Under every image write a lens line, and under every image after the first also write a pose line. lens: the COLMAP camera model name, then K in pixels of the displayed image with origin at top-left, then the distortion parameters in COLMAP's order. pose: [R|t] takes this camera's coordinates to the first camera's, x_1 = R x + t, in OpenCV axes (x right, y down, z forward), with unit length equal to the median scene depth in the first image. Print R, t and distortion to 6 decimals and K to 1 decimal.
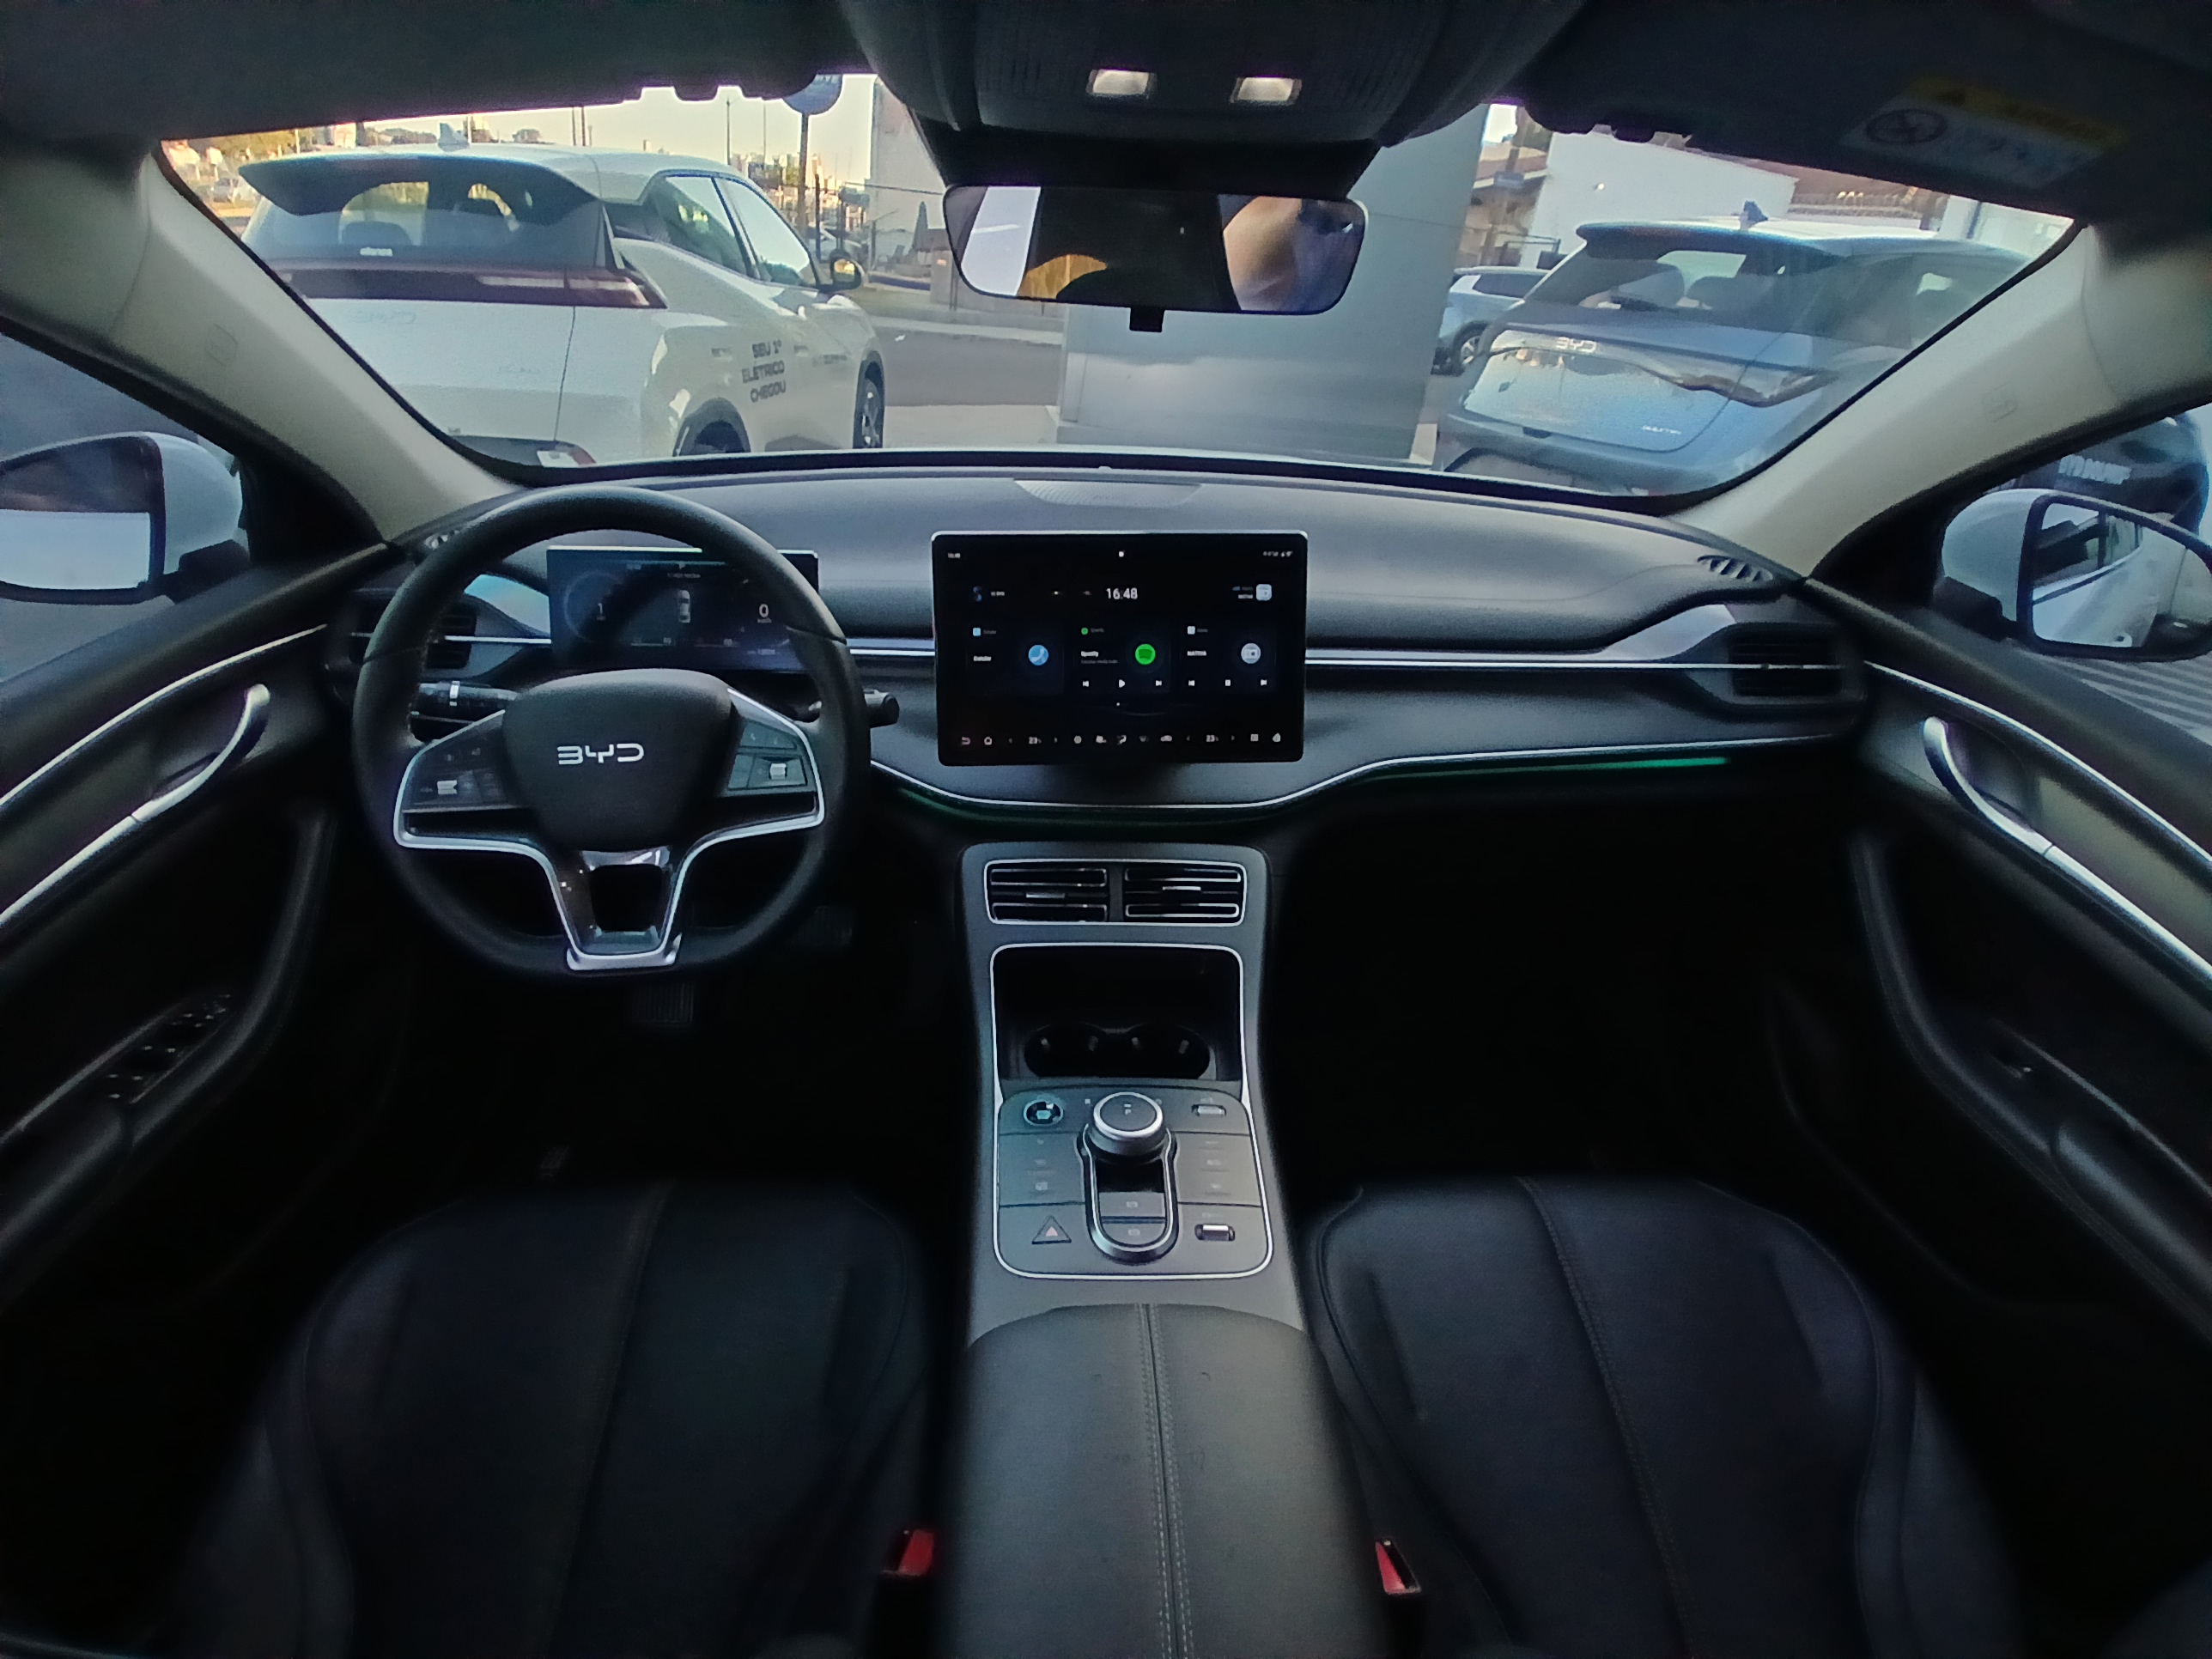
lens RADIAL K [[1108.8, 0, 1087.1], [0, 1108.8, 828.7], [0, 0, 1]] dist [-0.018916, -0.034502]
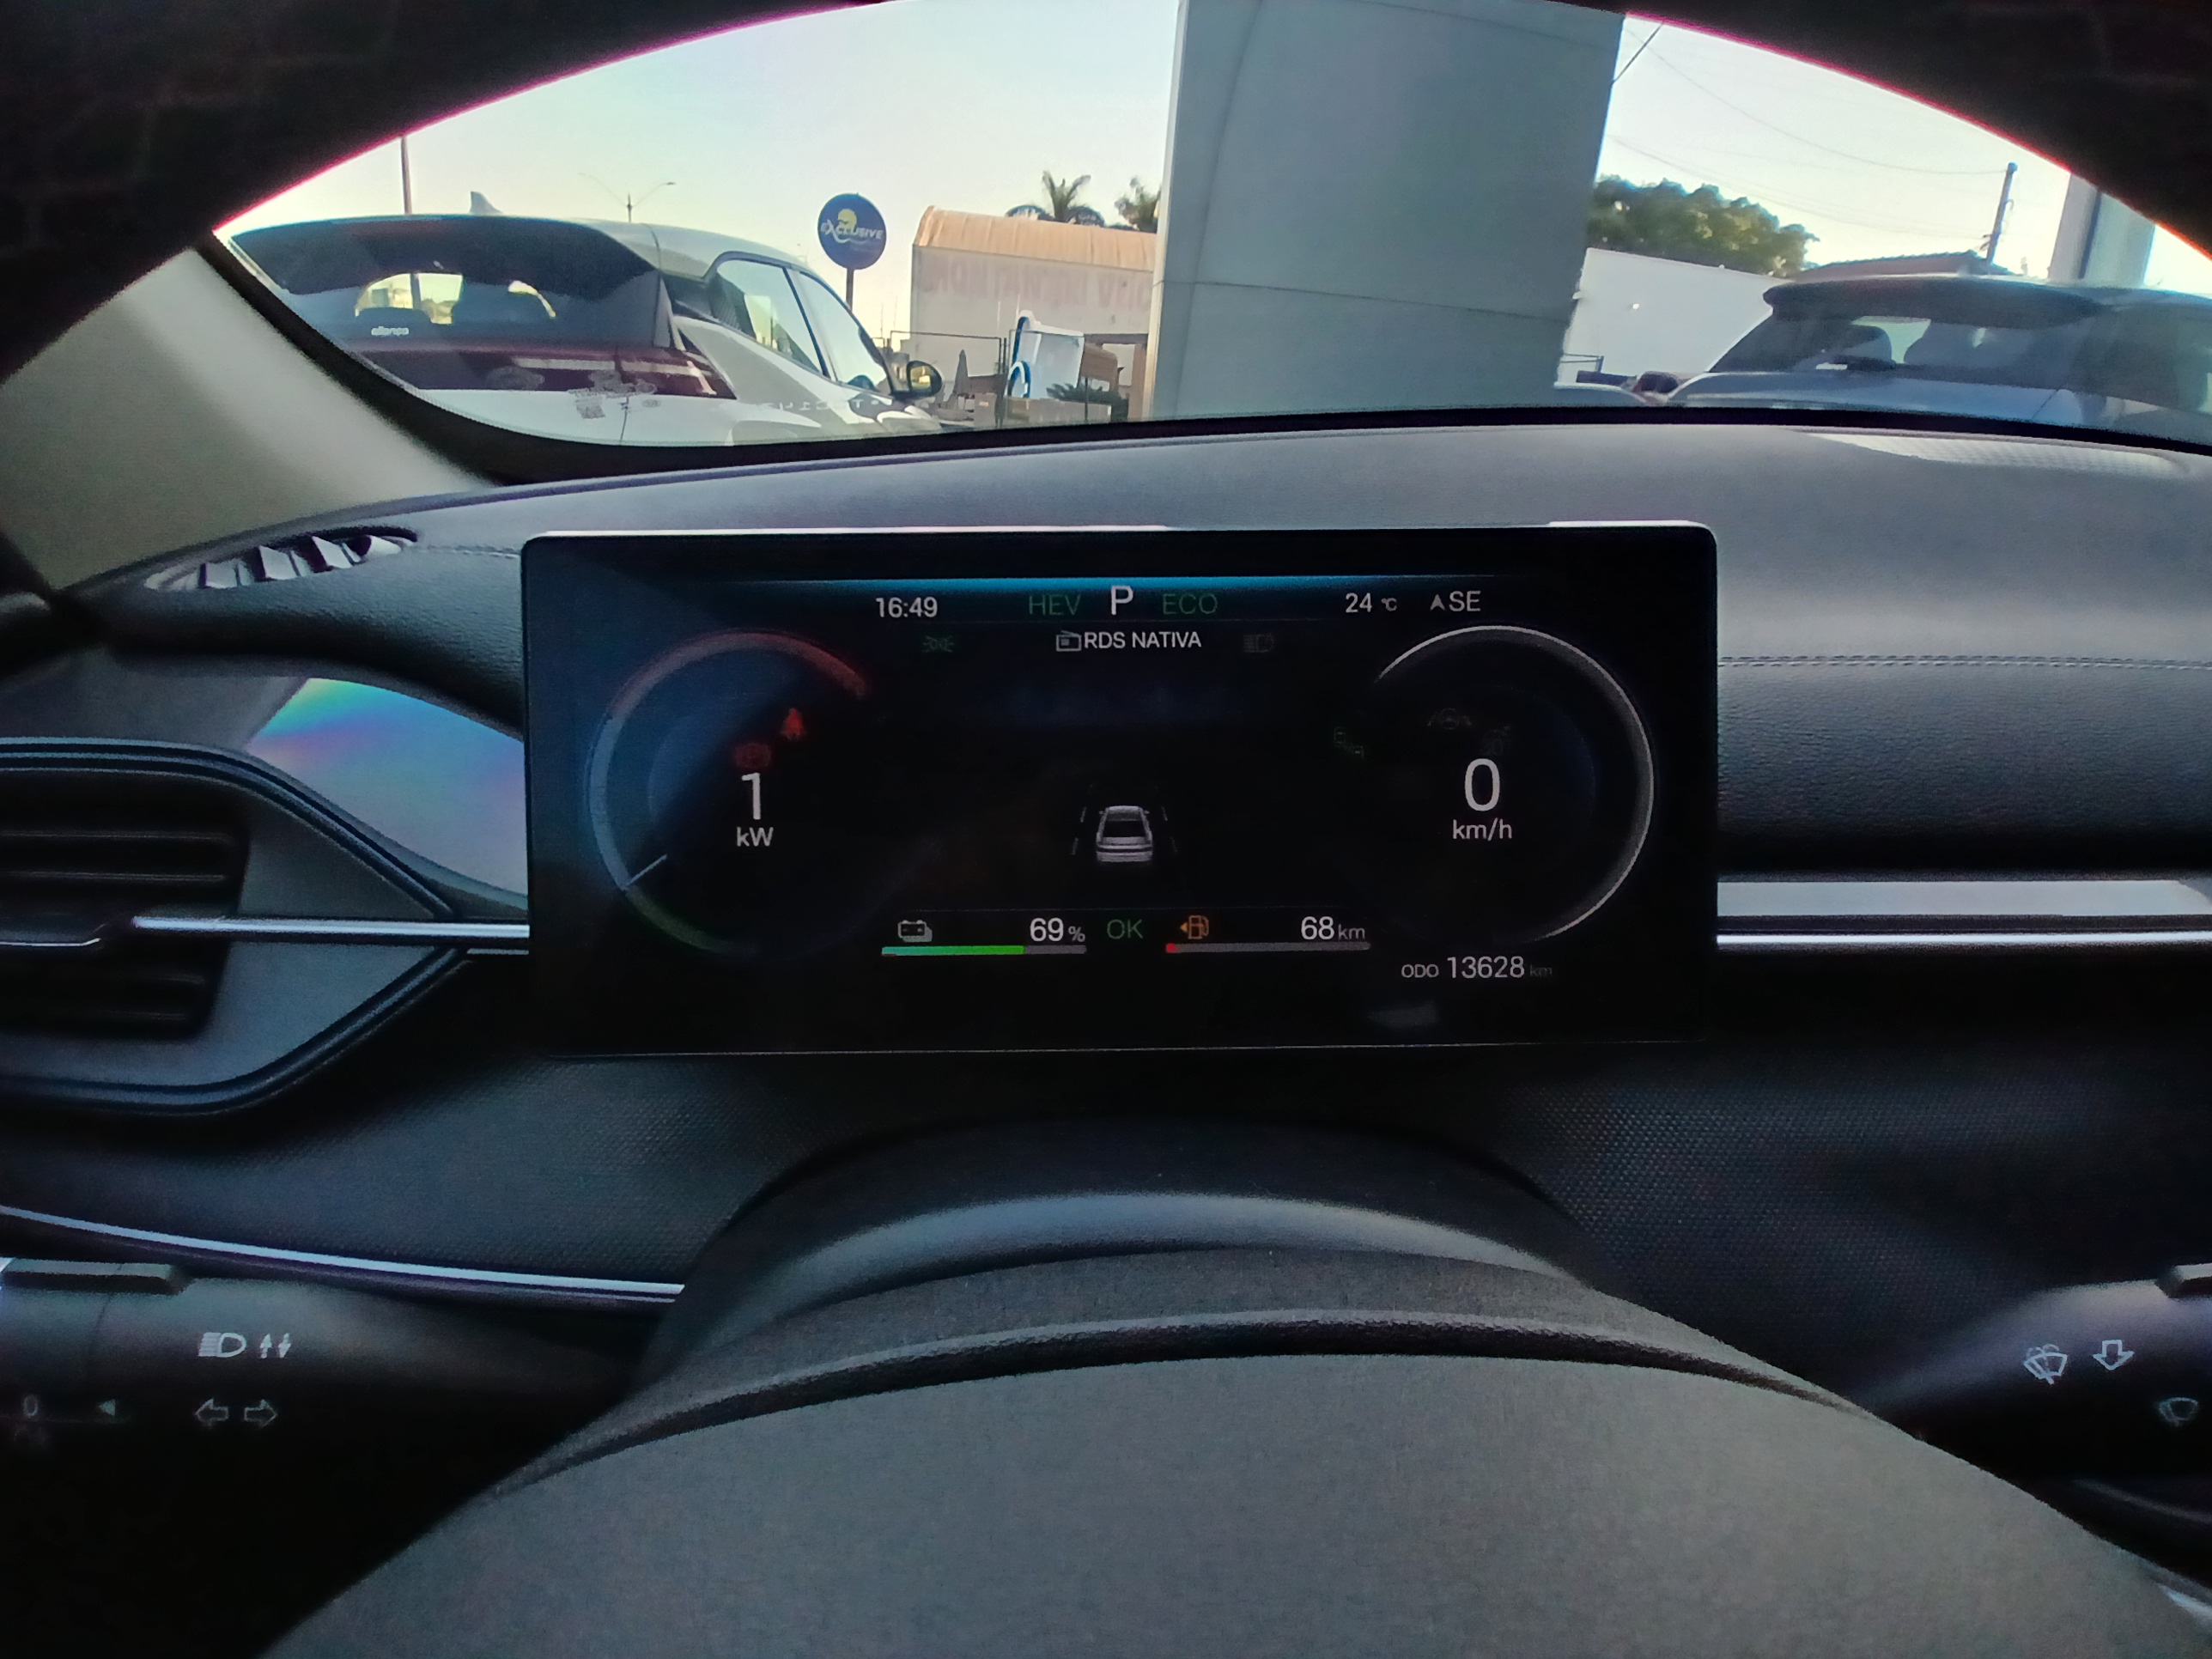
lens RADIAL K [[1077.6, 0, 1106.0], [0, 1077.6, 829.5], [0, 0, 1]] dist [-0.030380, -0.032460]
pose [[0.999505, -0.030870, -0.006015, -0.116414], [0.030049, 0.993799, -0.107054, -0.053162], [0.009283, 0.106820, 0.994235, 0.248683]]
